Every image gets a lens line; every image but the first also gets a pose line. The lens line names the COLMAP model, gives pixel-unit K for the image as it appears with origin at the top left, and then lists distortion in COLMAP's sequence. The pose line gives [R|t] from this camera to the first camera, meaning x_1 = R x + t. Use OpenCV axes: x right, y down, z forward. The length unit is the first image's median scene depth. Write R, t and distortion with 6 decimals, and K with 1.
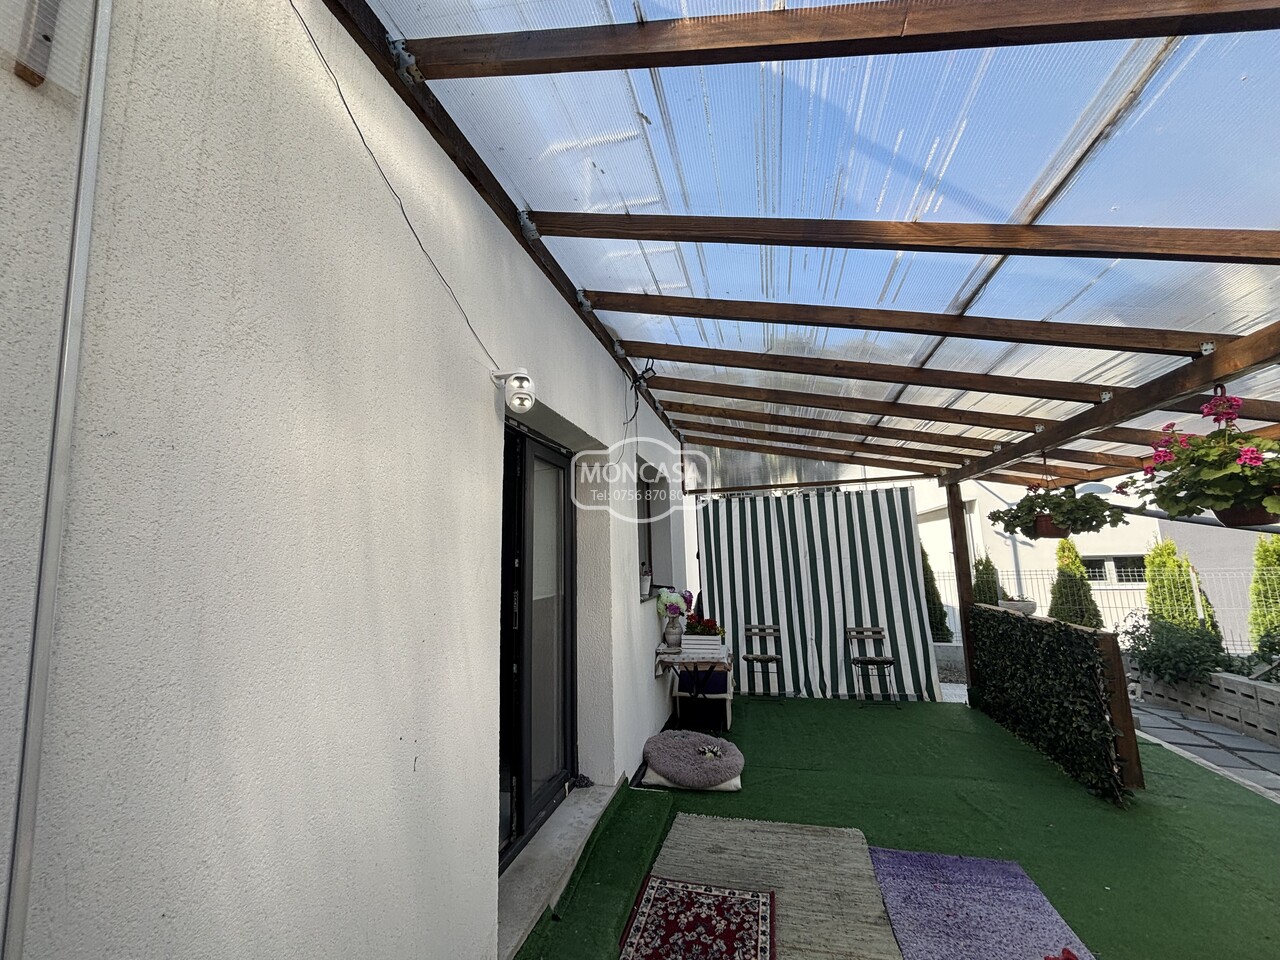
lens RADIAL K [[515.2, 0, 636.8], [0, 515.2, 477.5], [0, 0, 1]] dist [-0.002027, 0.000276]
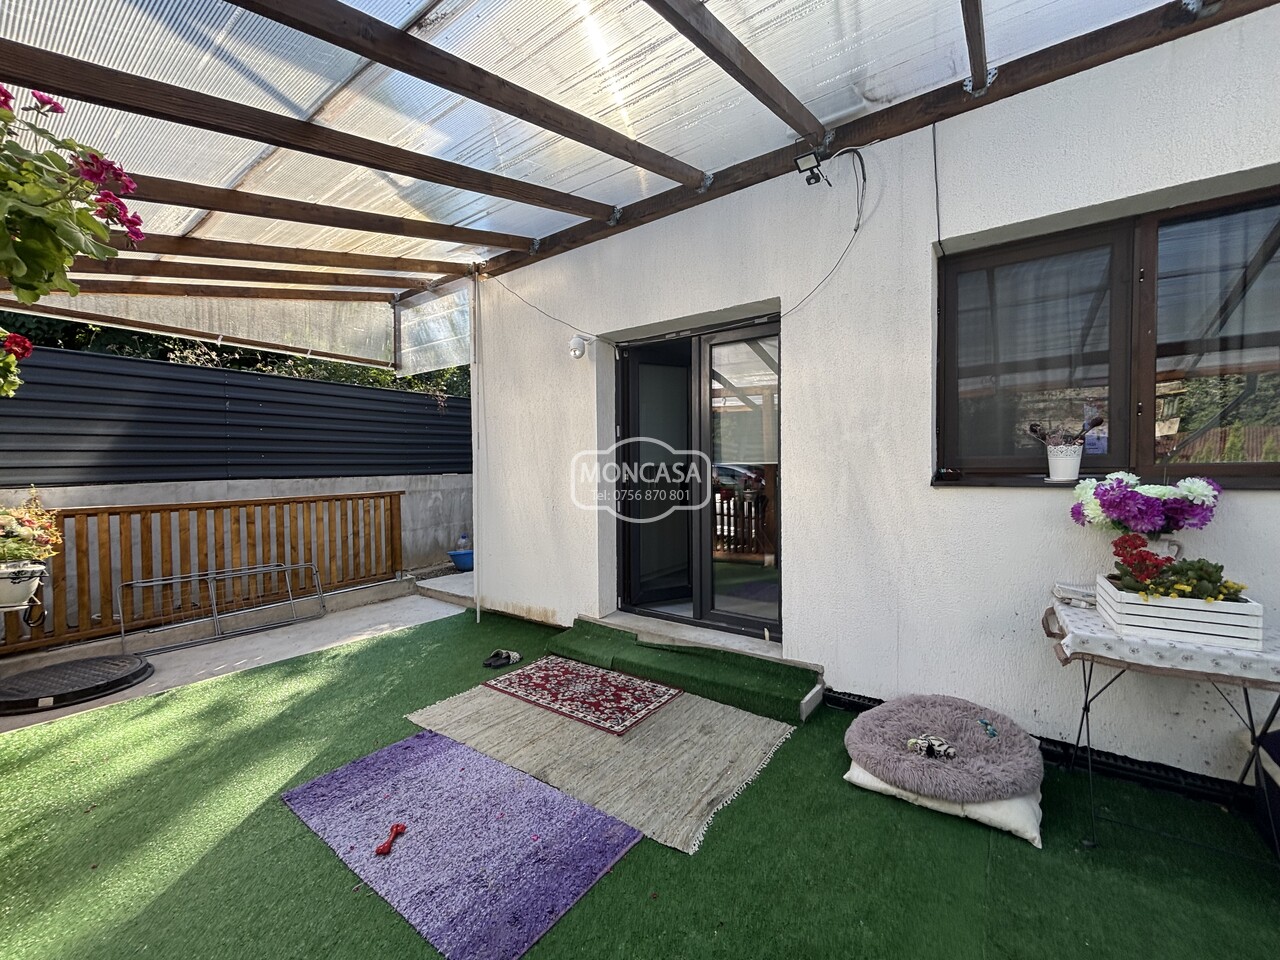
lens RADIAL K [[515.2, 0, 636.8], [0, 515.2, 477.5], [0, 0, 1]] dist [-0.002027, 0.000276]
pose [[-0.368302, 0.057838, -0.927906, 0.673855], [0.172117, 0.985052, -0.006916, 0.162465], [0.913635, -0.162256, -0.372751, 0.841040]]
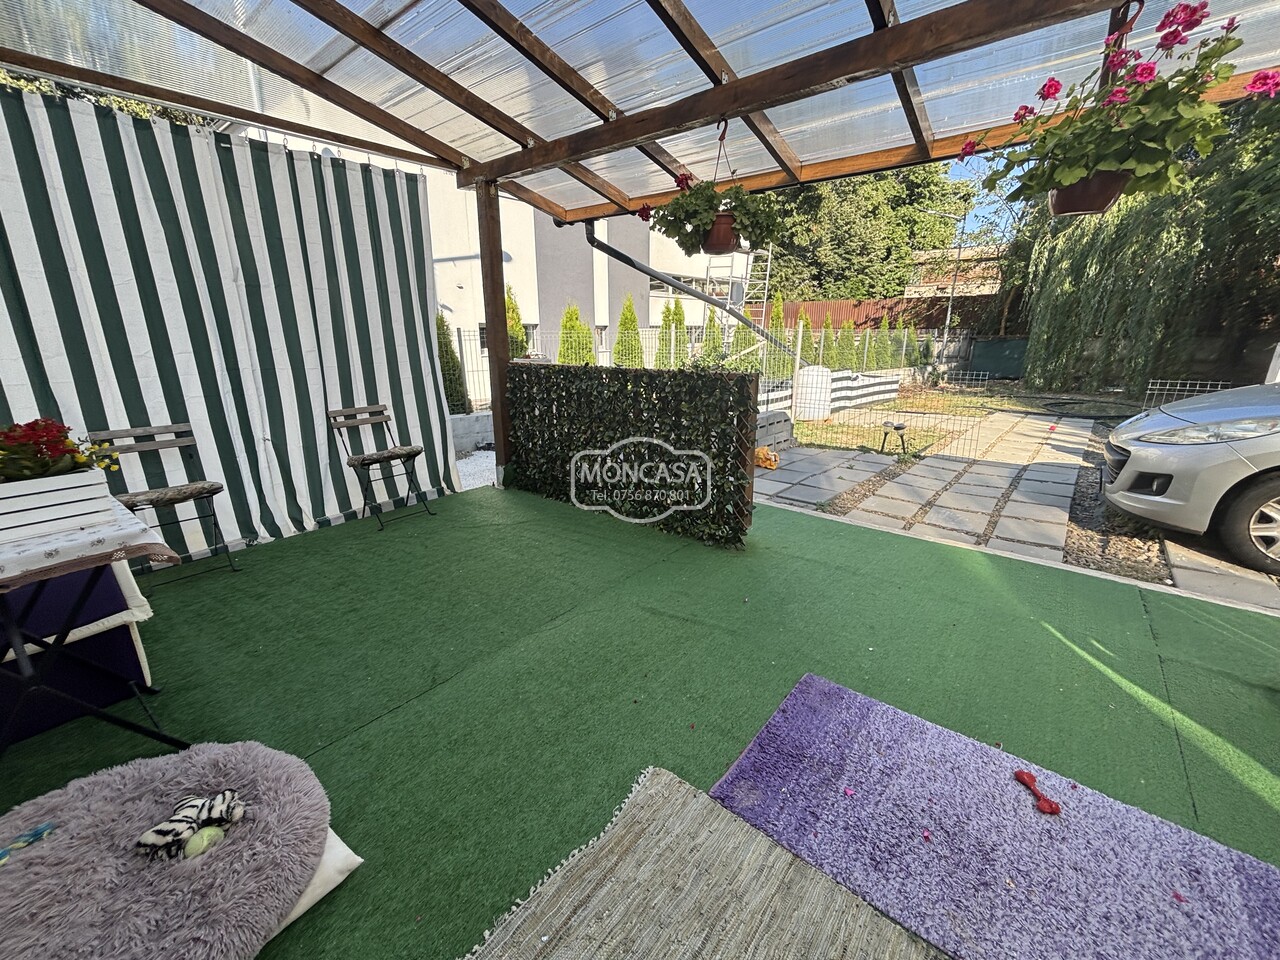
lens RADIAL K [[515.2, 0, 636.8], [0, 515.2, 477.5], [0, 0, 1]] dist [-0.002027, 0.000276]
pose [[0.418060, -0.224034, 0.880360, 0.022664], [-0.150591, 0.938612, 0.310370, 0.170241], [-0.895850, -0.262328, 0.358659, 0.609755]]
